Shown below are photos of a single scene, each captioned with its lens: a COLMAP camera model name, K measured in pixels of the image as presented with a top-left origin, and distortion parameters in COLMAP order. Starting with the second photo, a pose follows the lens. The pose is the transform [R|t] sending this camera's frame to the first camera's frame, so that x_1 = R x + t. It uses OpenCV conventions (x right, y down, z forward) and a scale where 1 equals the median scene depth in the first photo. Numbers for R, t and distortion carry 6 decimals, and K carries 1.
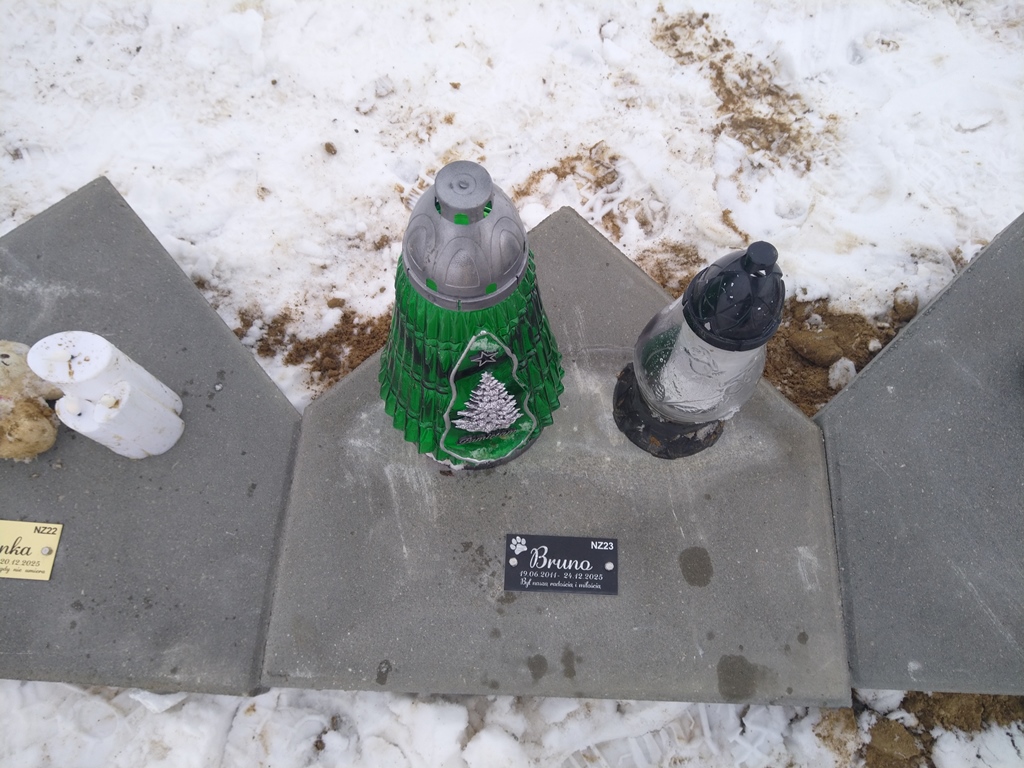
lens RADIAL K [[816.7, 0, 508.2], [0, 816.7, 381.5], [0, 0, 1]] dist [0.053865, -0.049997]
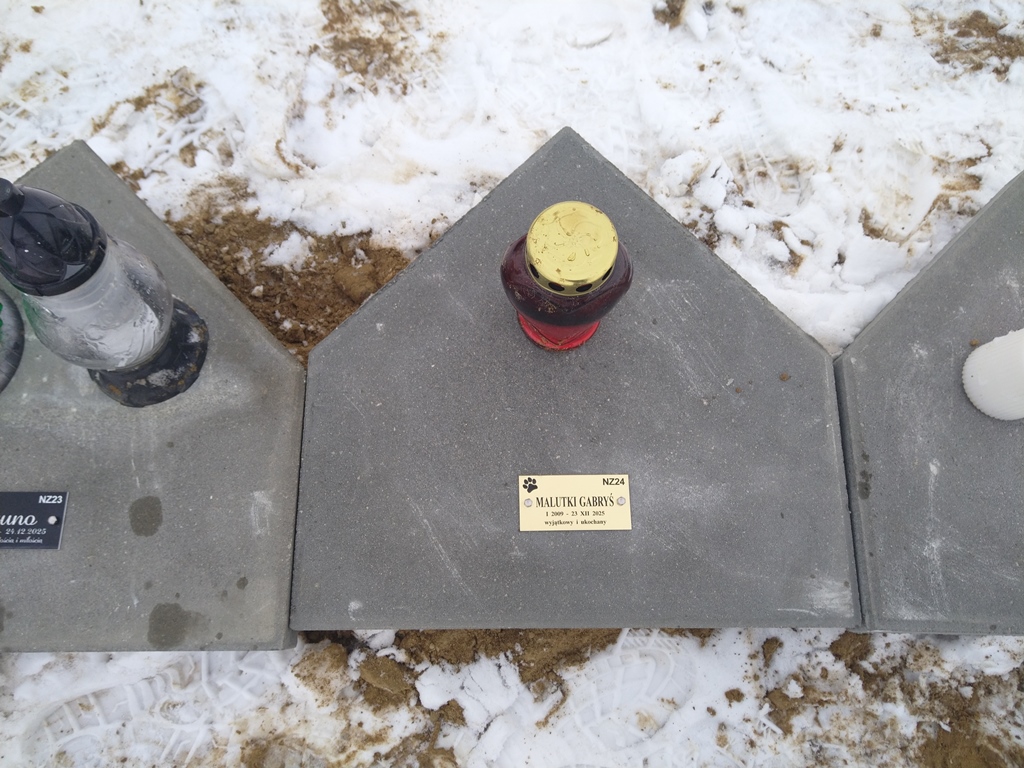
lens RADIAL K [[816.7, 0, 521.9], [0, 816.7, 385.4], [0, 0, 1]] dist [0.053865, -0.049997]
pose [[0.999392, -0.034433, 0.005465, 0.497962], [0.033832, 0.995677, 0.086501, 0.000902], [-0.008420, -0.086264, 0.996237, 0.025316]]
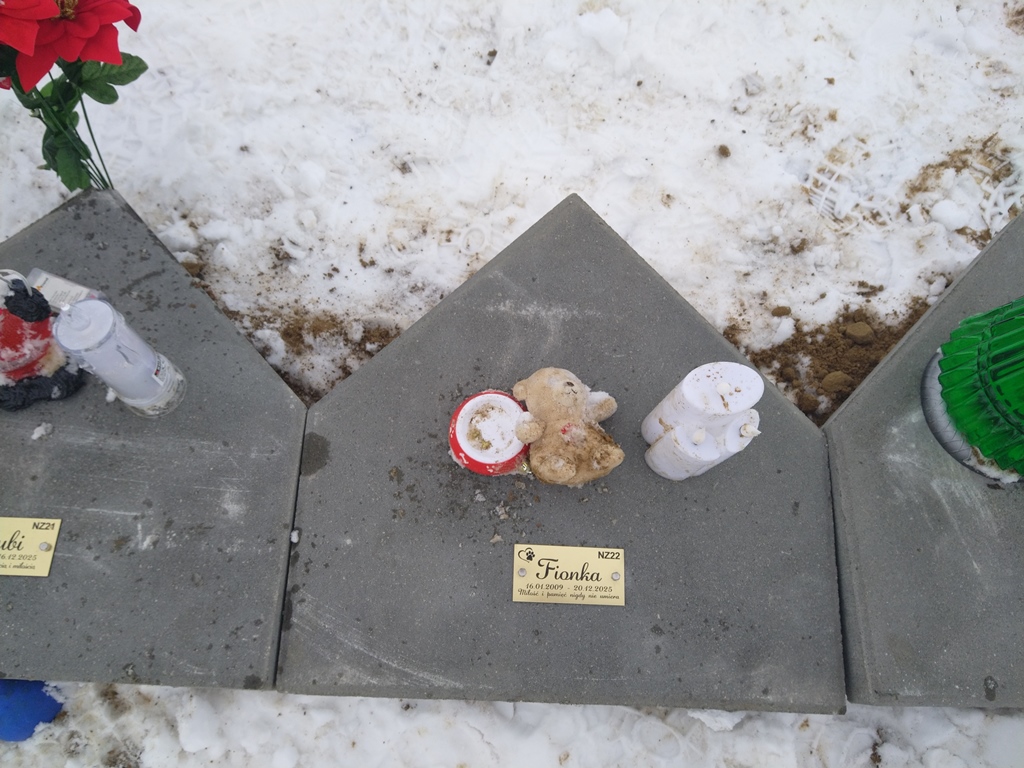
lens RADIAL K [[816.7, 0, 506.3], [0, 816.7, 380.2], [0, 0, 1]] dist [0.053865, -0.049997]
pose [[0.999280, -0.033181, 0.018393, -0.516509], [0.032497, 0.998812, 0.036305, -0.054611], [-0.019576, -0.035682, 0.999171, 0.009277]]
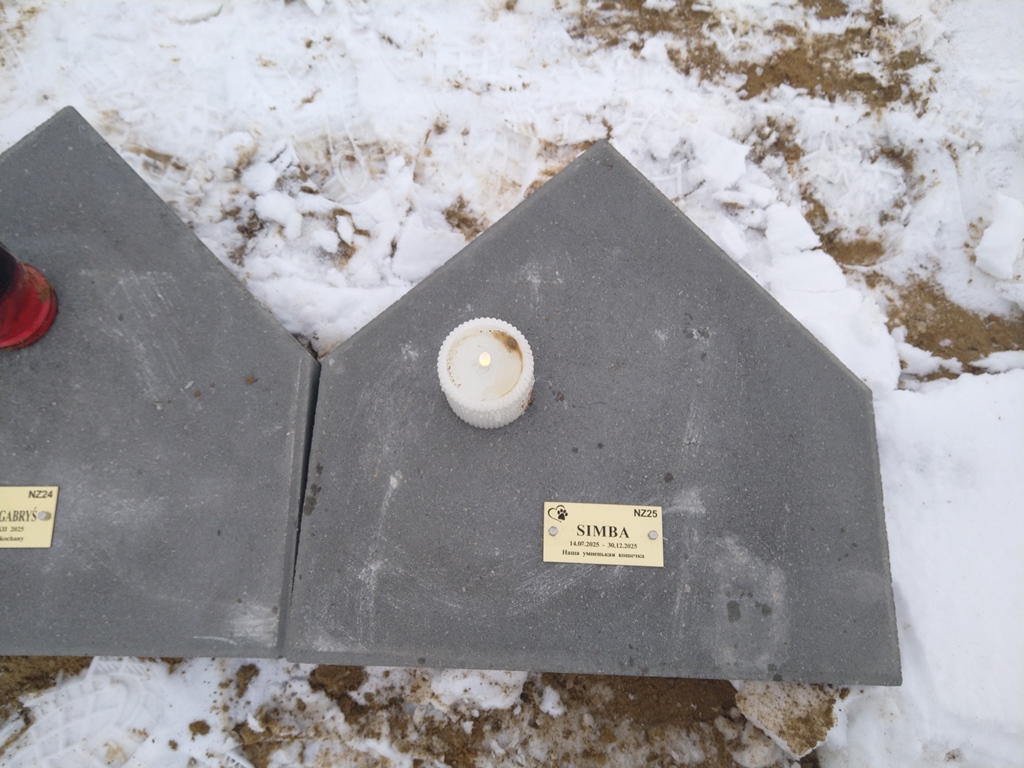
lens RADIAL K [[816.7, 0, 512.9], [0, 816.7, 374.7], [0, 0, 1]] dist [0.053865, -0.049997]
pose [[0.998703, -0.027441, -0.042884, 0.998994], [0.031039, 0.995845, 0.085611, 0.010653], [0.040357, -0.086831, 0.995405, 0.101668]]
